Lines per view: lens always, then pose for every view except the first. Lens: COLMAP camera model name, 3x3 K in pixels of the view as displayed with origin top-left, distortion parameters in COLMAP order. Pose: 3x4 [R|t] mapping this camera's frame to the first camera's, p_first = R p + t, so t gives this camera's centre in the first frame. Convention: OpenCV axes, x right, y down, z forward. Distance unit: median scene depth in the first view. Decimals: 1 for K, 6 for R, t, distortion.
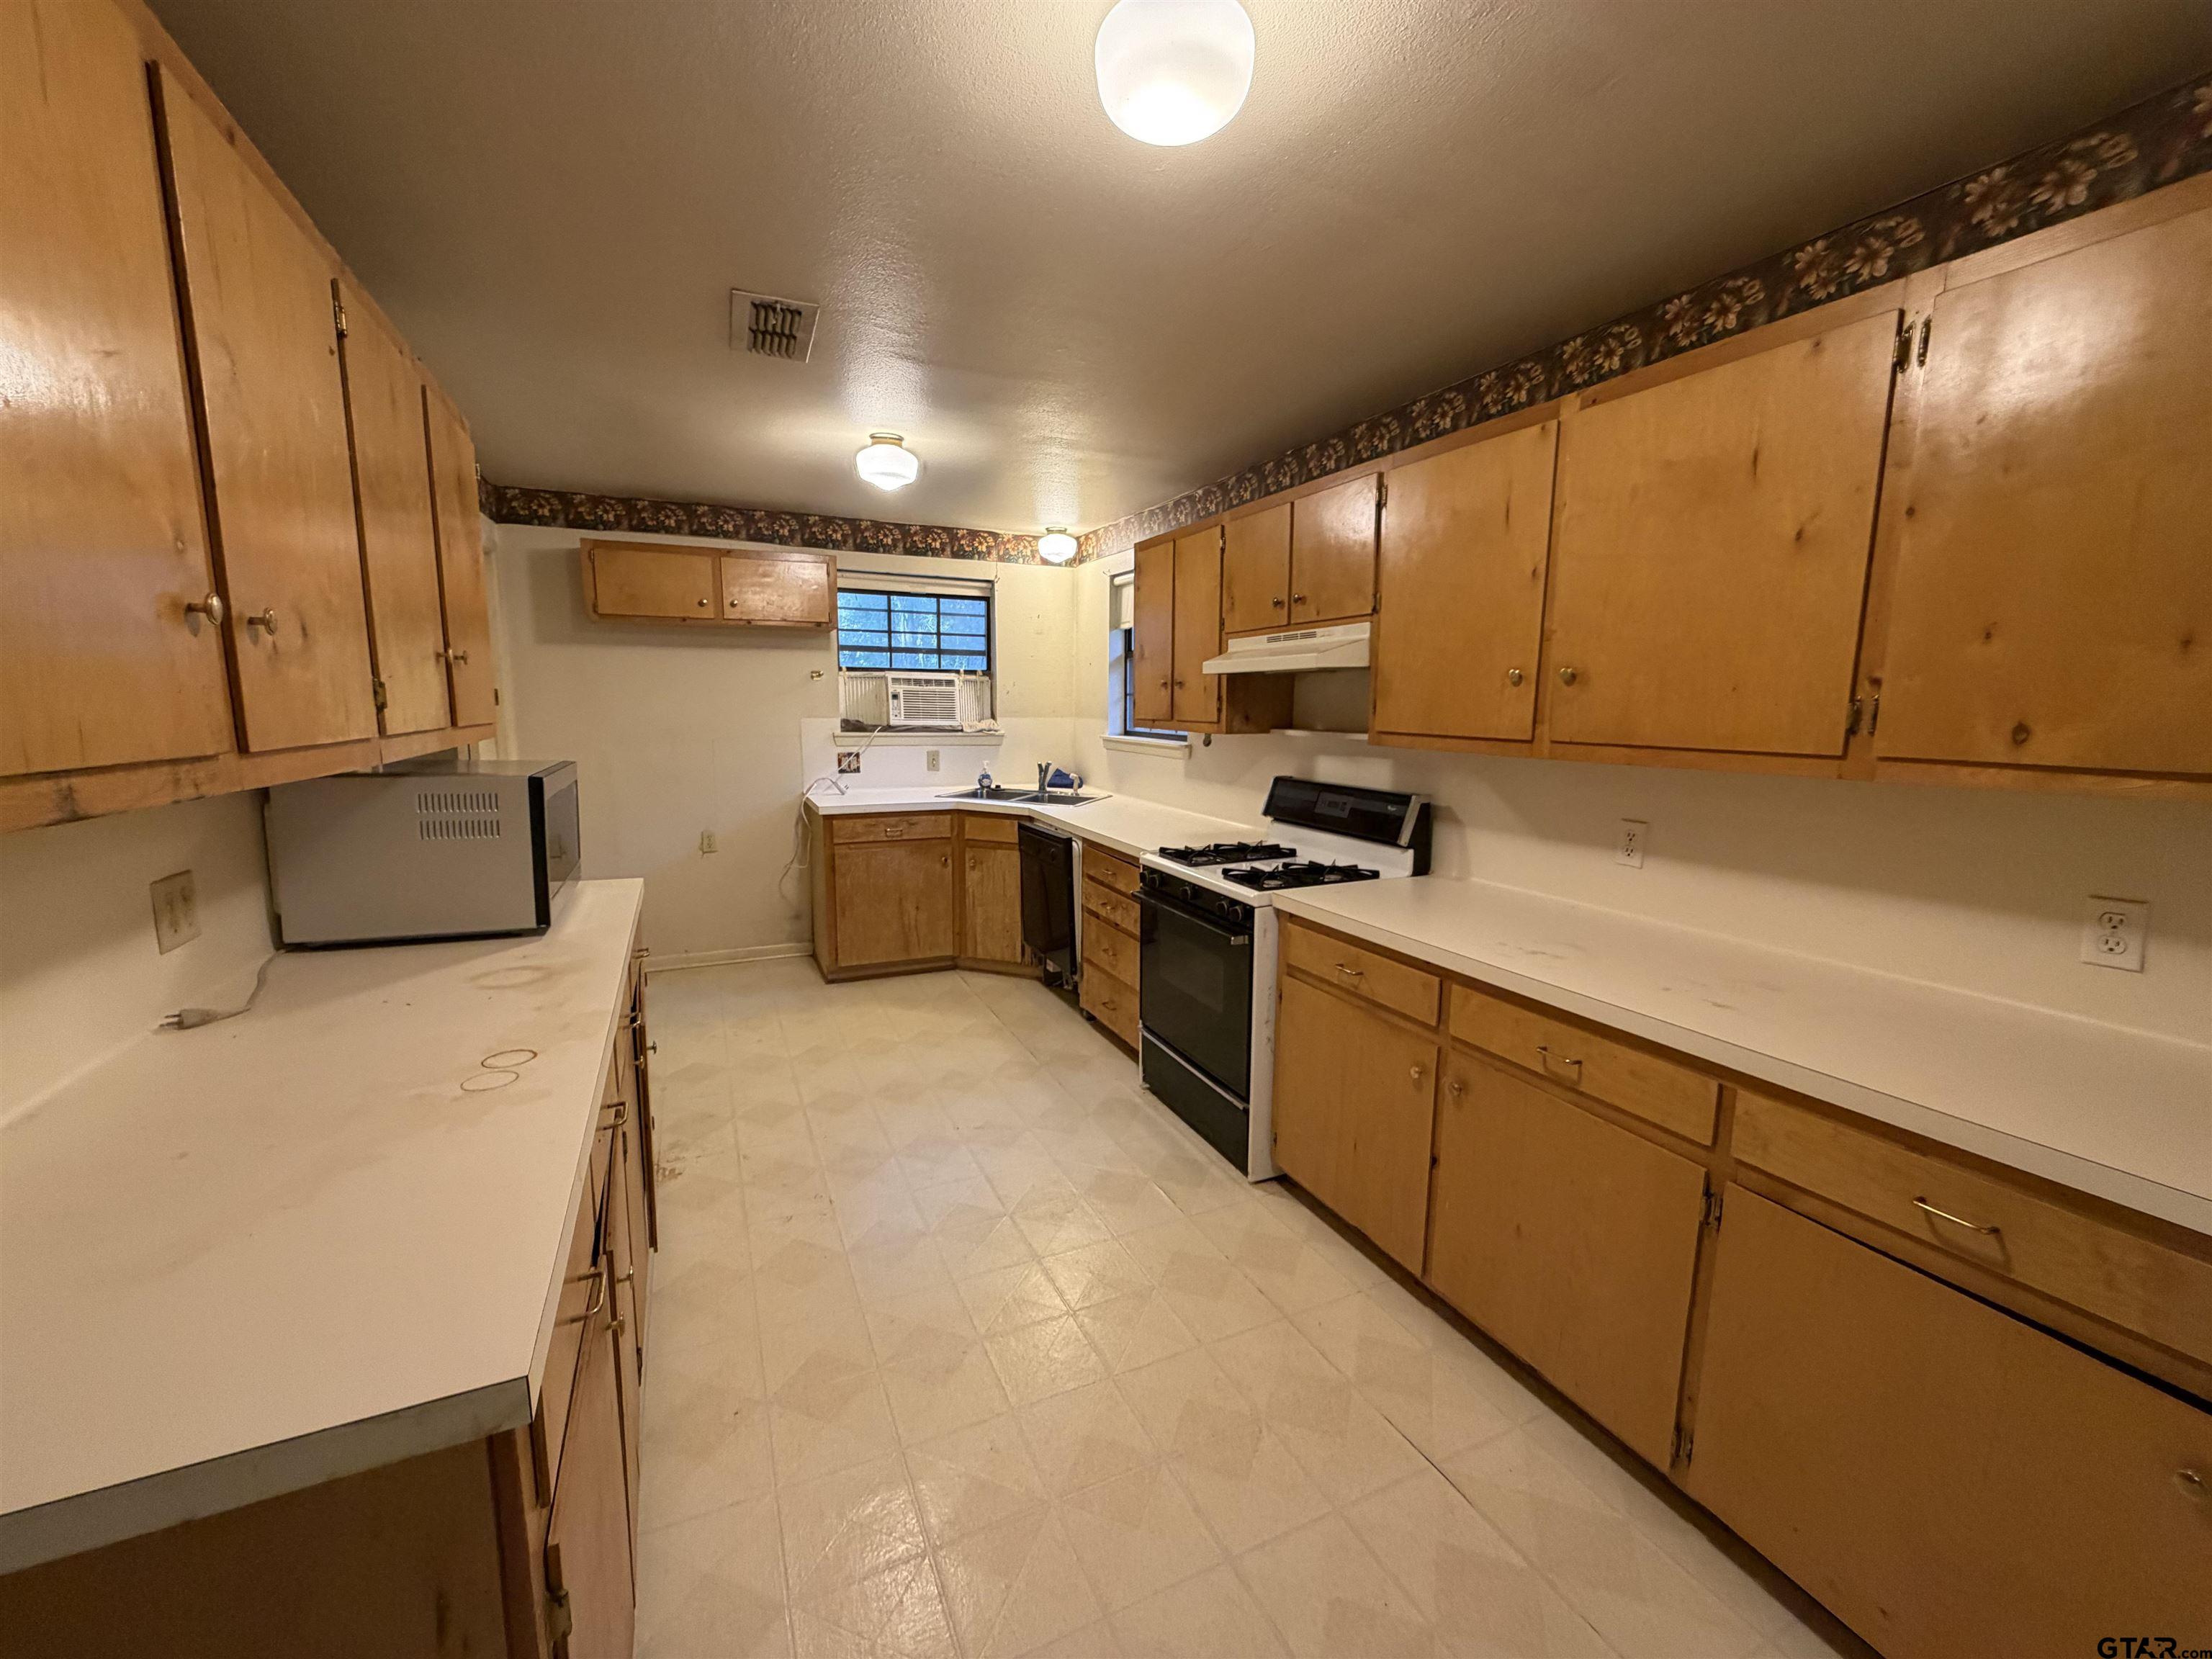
lens RADIAL K [[881.1, 0, 1099.5], [0, 881.1, 831.7], [0, 0, 1]] dist [-0.000510, 0.000630]
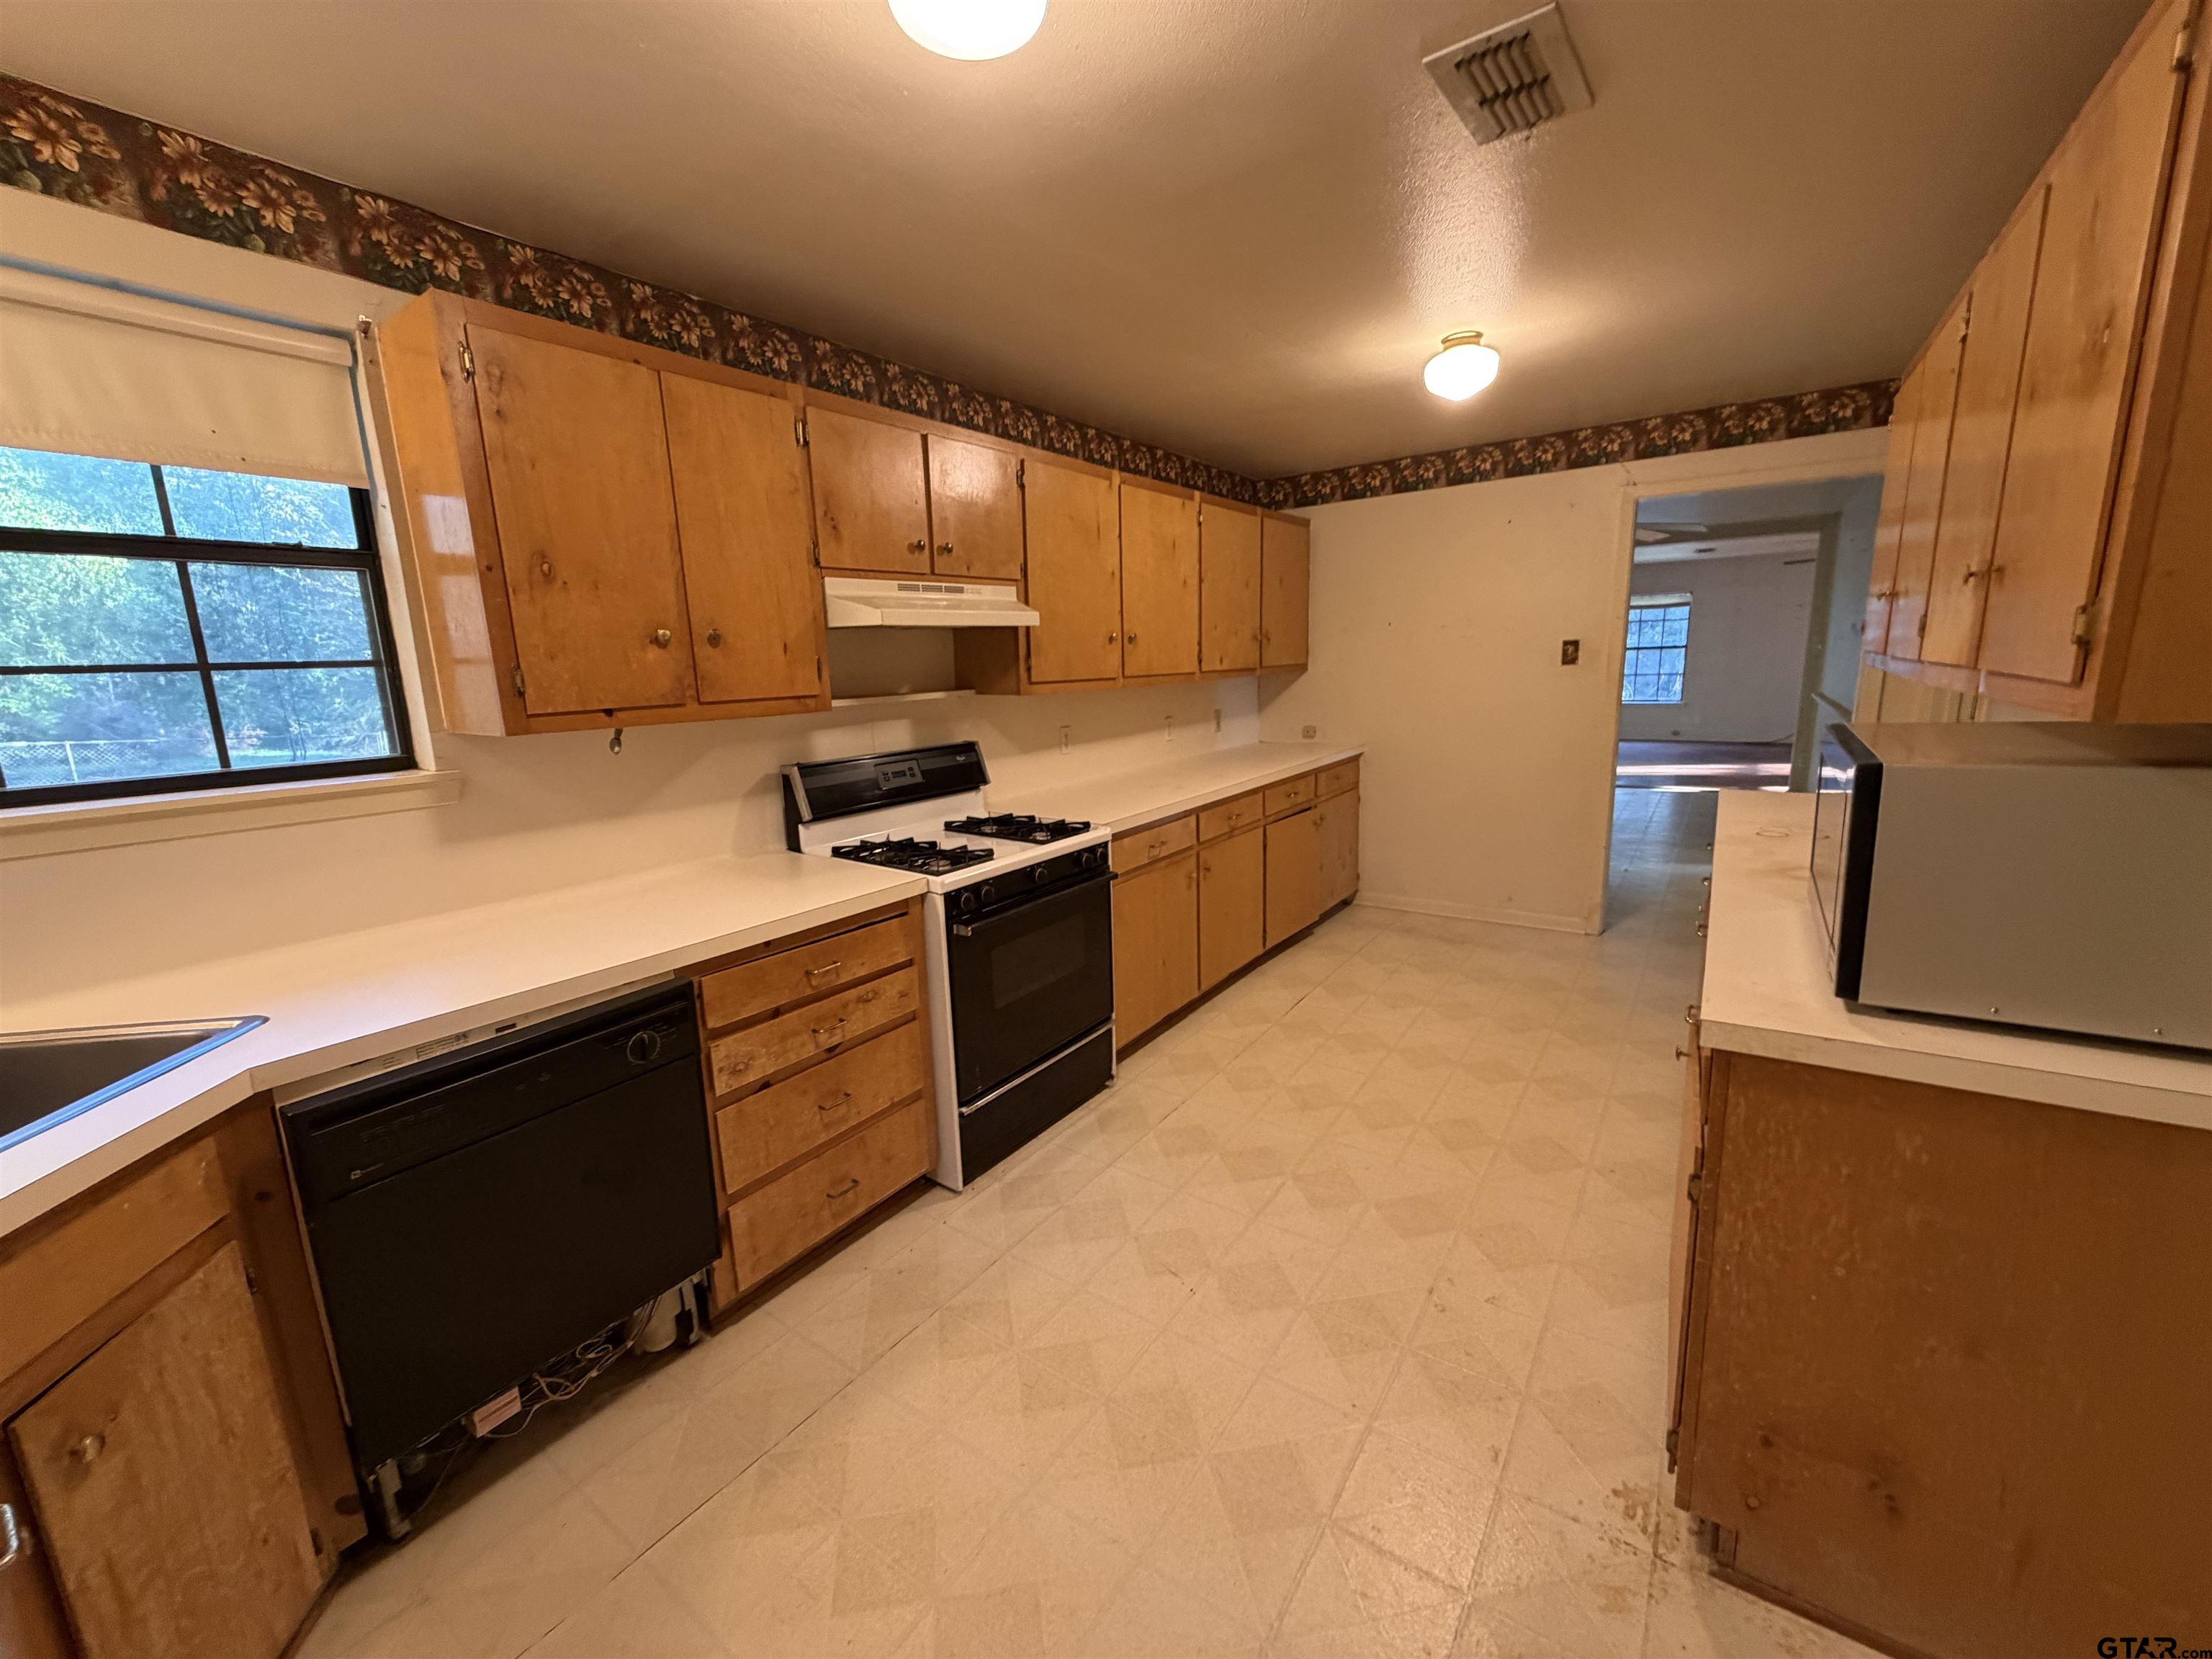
lens RADIAL K [[881.1, 0, 1099.5], [0, 881.1, 831.7], [0, 0, 1]] dist [-0.000510, 0.000630]
pose [[-0.496570, -0.159321, 0.853250, -0.689992], [0.157215, 0.950243, 0.268927, -0.204304], [-0.853640, 0.267685, -0.446814, 1.351669]]
